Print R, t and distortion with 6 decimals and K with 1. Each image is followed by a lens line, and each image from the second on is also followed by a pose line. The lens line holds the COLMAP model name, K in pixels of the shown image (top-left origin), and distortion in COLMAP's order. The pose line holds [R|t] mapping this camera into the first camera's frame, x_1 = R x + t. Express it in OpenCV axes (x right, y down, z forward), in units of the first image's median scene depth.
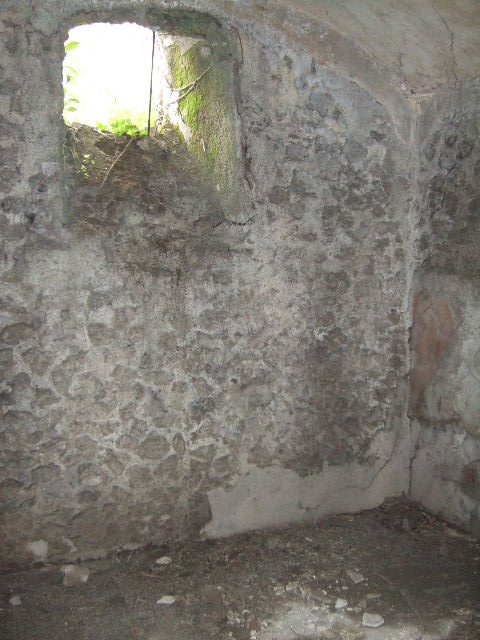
lens RADIAL K [[607.9, 0, 240.0], [0, 607.9, 320.0], [0, 0, 1]] dist [-0.074869, 0.030631]
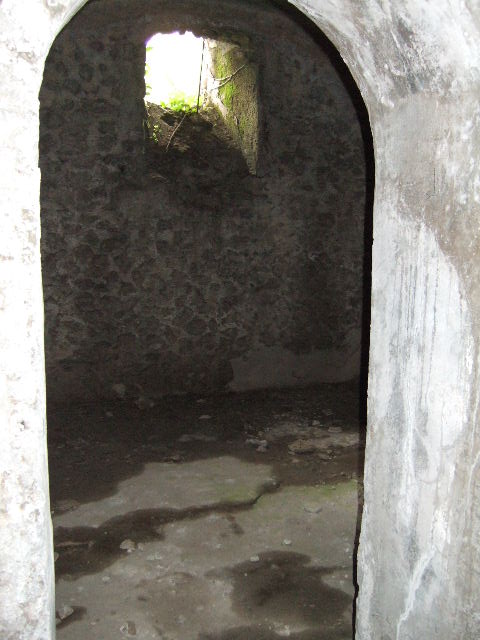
lens RADIAL K [[607.9, 0, 240.0], [0, 607.9, 320.0], [0, 0, 1]] dist [-0.074869, 0.030631]
pose [[0.999295, 0.034984, -0.013596, -0.015418], [-0.033848, 0.996509, 0.076321, 0.074794], [0.016219, -0.075807, 0.996991, -0.478344]]
